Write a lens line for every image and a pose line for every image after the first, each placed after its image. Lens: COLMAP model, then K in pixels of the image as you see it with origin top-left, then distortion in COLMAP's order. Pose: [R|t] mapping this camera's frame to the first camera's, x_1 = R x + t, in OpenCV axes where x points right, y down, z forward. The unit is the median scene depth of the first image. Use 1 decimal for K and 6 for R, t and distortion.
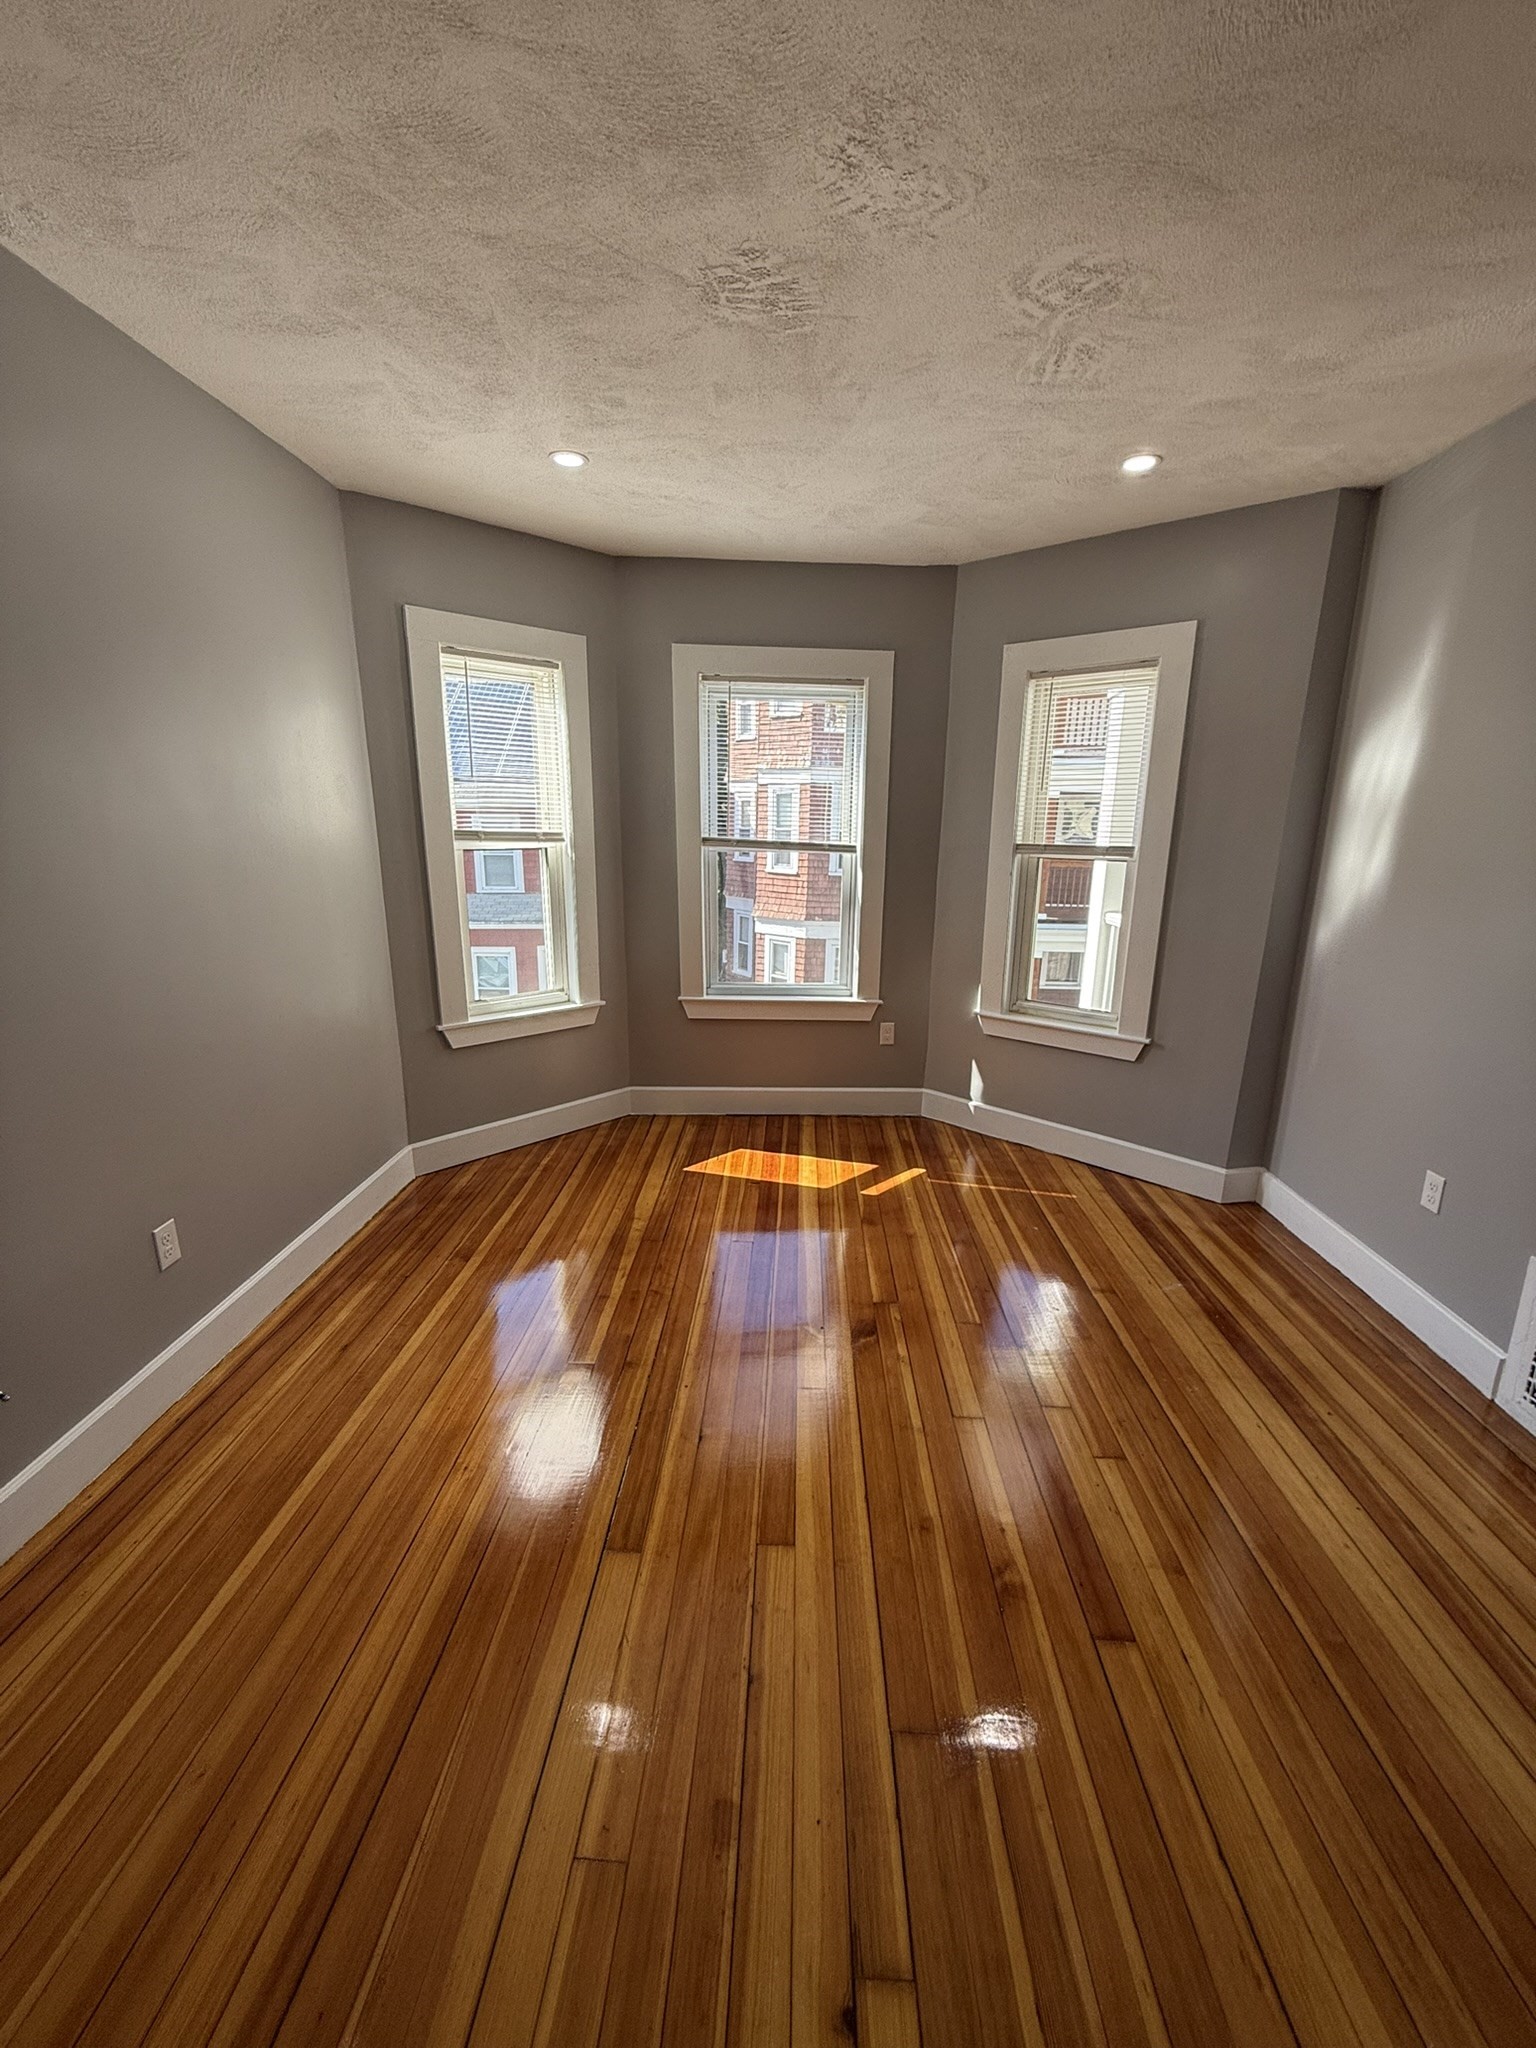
lens RADIAL K [[810.0, 0, 768.2], [0, 810.0, 1027.9], [0, 0, 1]] dist [0.000018, -0.000660]
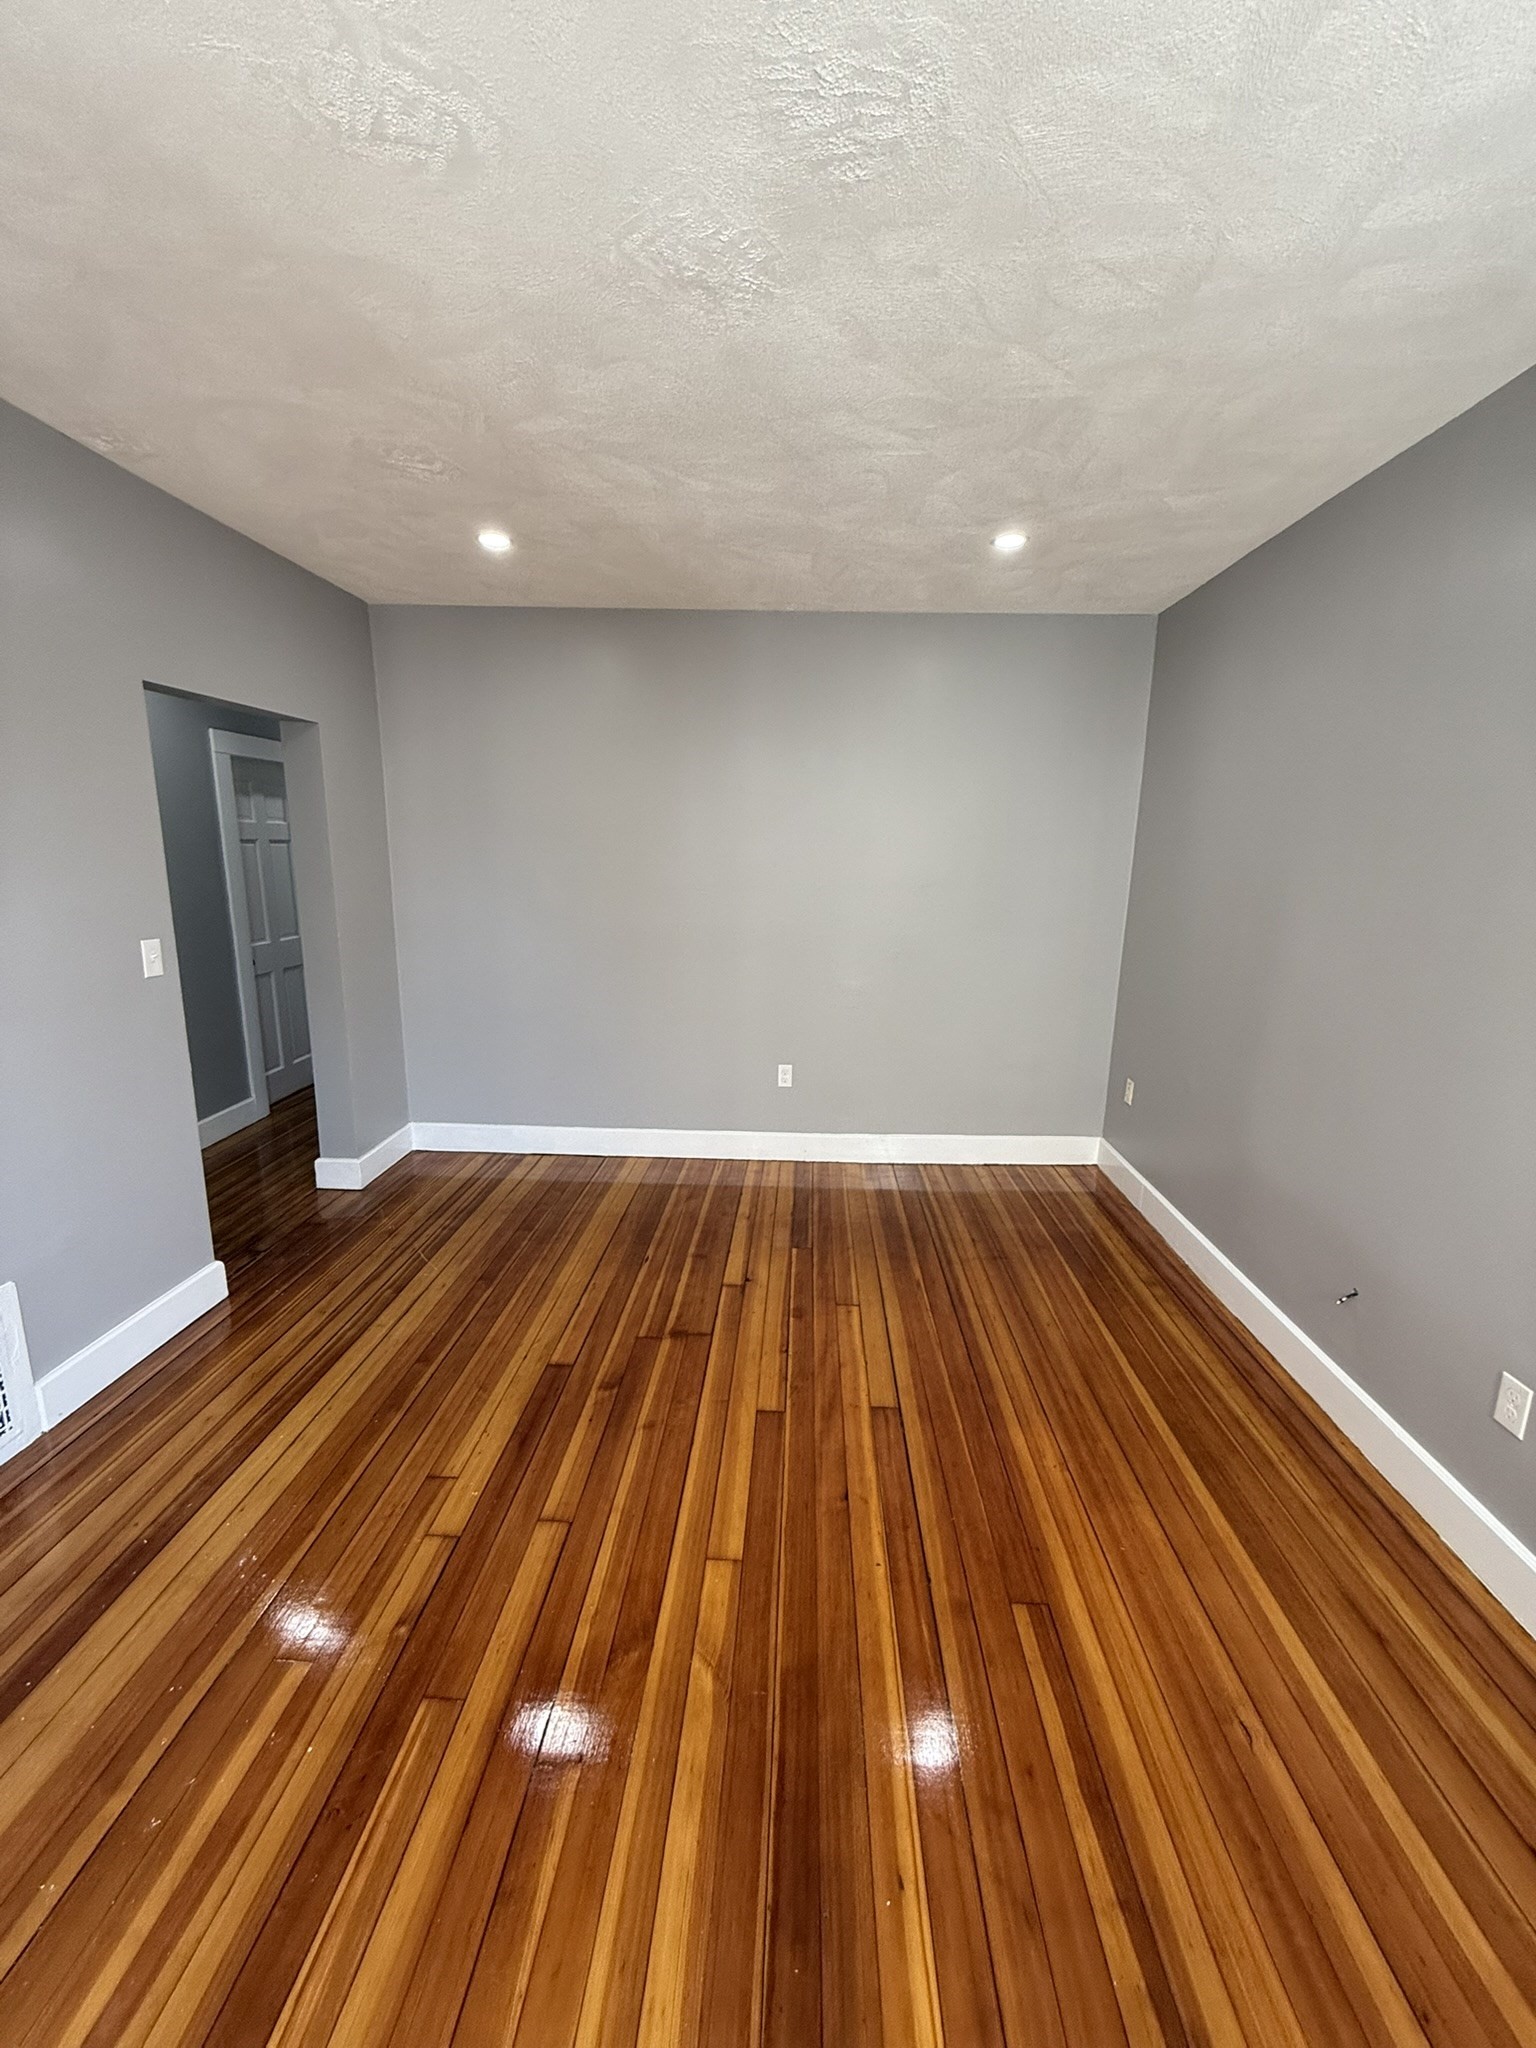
lens RADIAL K [[810.0, 0, 766.9], [0, 810.0, 1026.2], [0, 0, 1]] dist [0.000018, -0.000660]
pose [[-0.999523, -0.030846, 0.001750, 0.017378], [-0.026681, 0.890331, 0.454532, -0.275014], [-0.015578, 0.454268, -0.890729, 1.001503]]
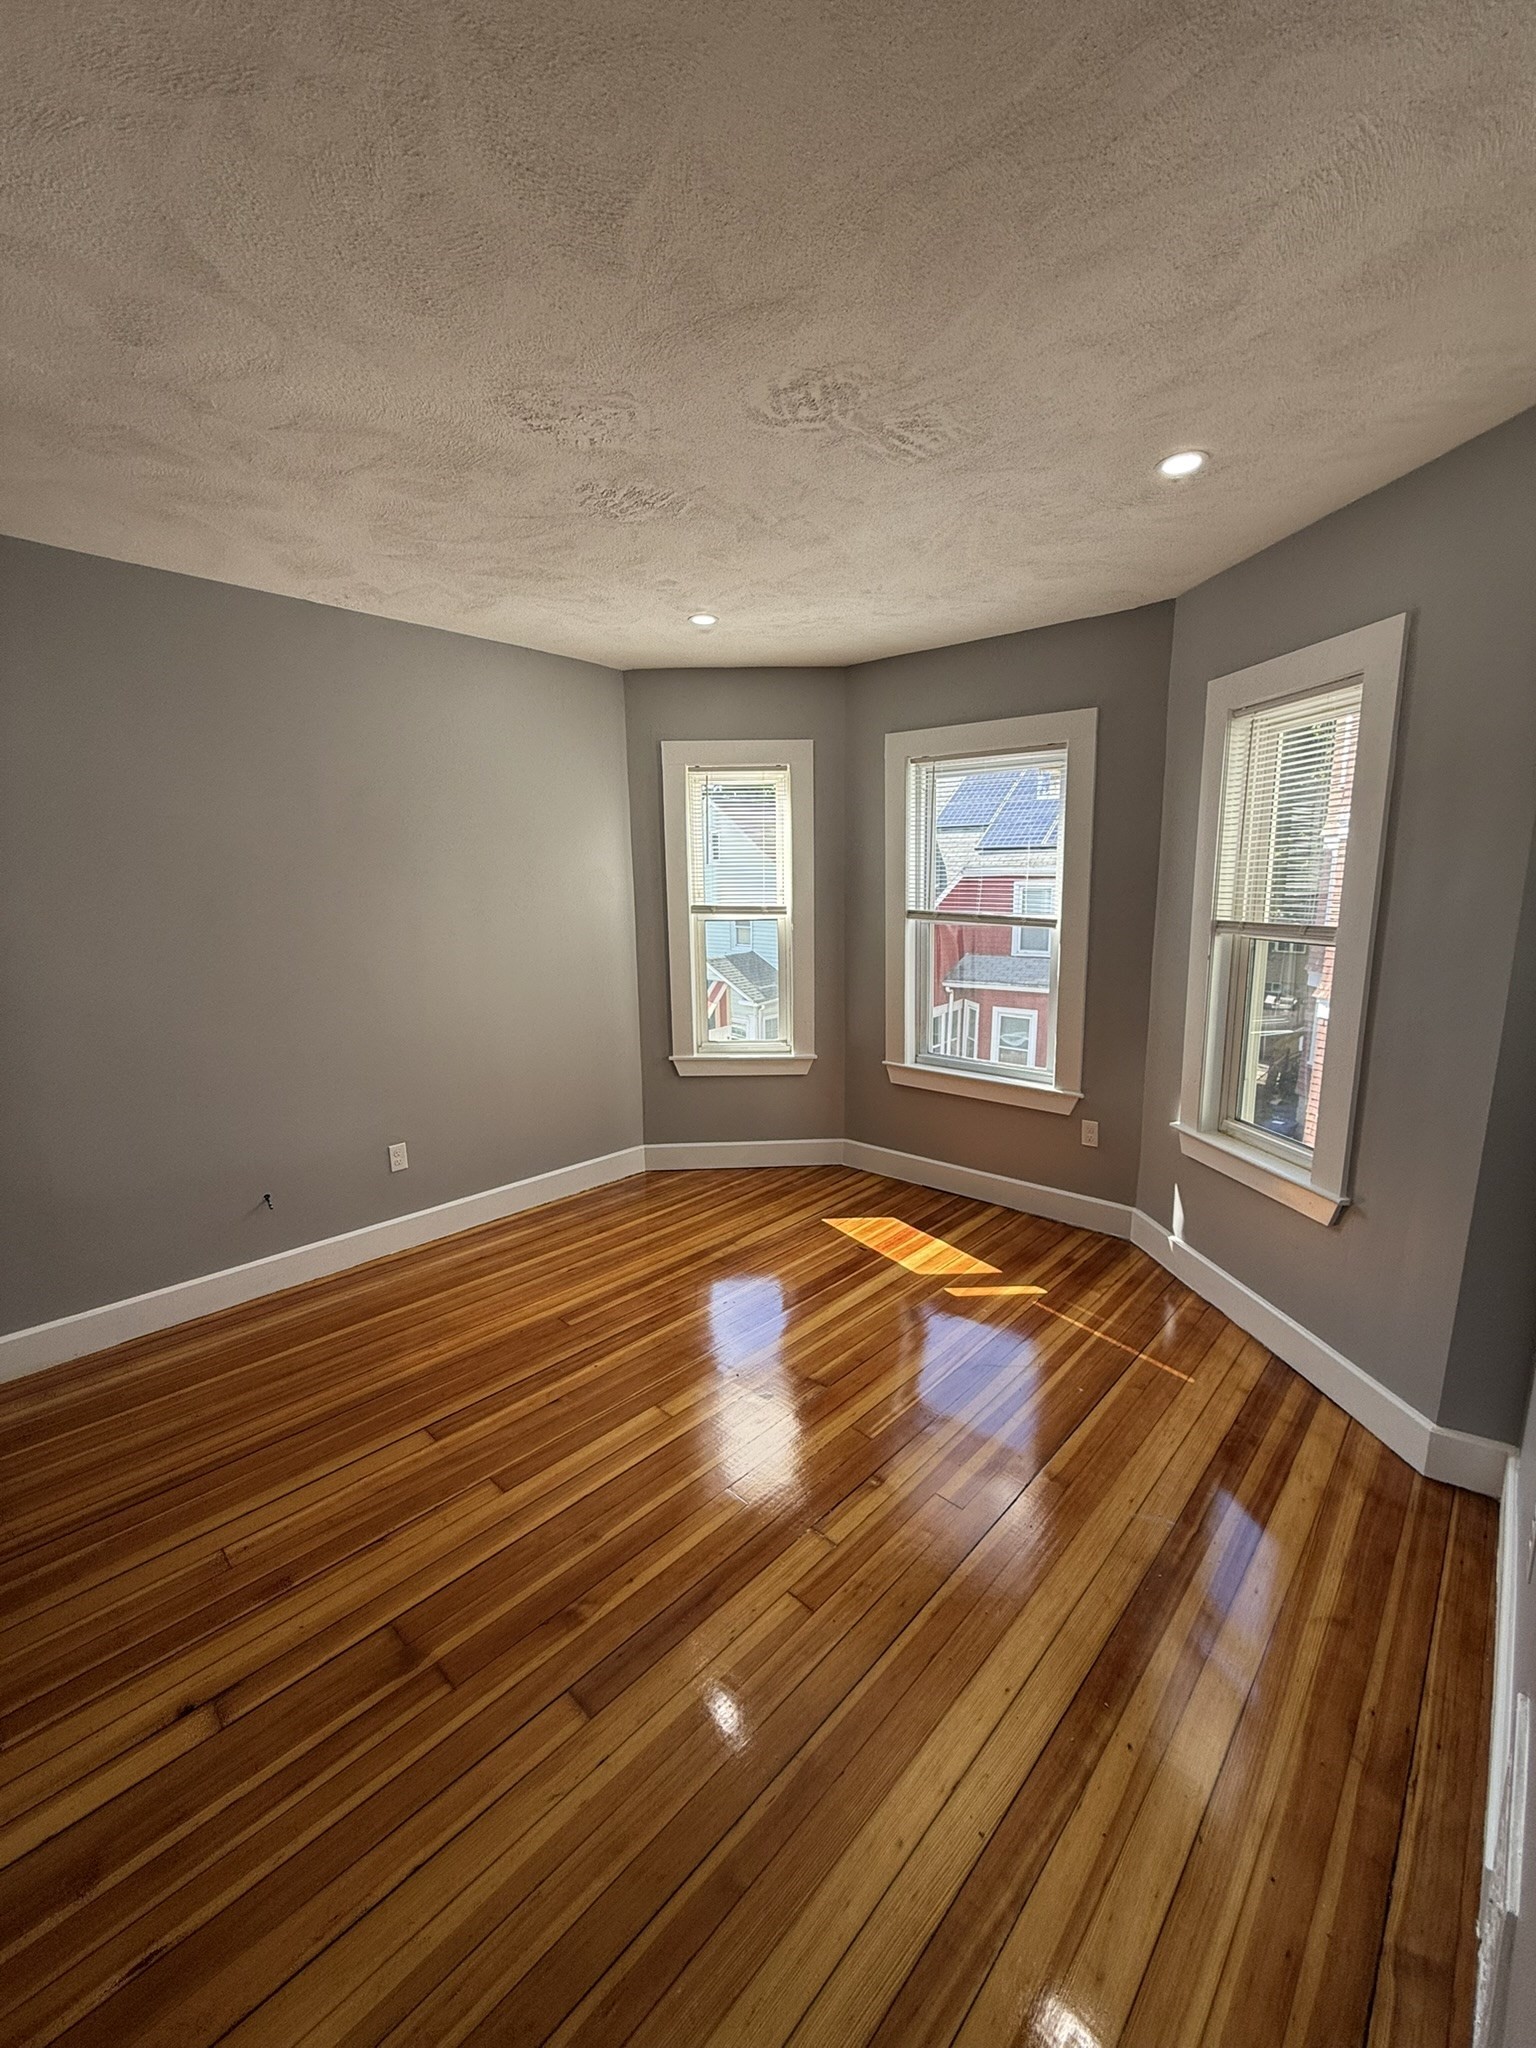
lens RADIAL K [[810.0, 0, 768.9], [0, 810.0, 1028.6], [0, 0, 1]] dist [0.000018, -0.000660]
pose [[0.746744, 0.099294, -0.657658, 0.562473], [-0.147821, 0.988840, -0.018548, -0.046494], [0.648477, 0.111066, 0.753088, 0.139913]]
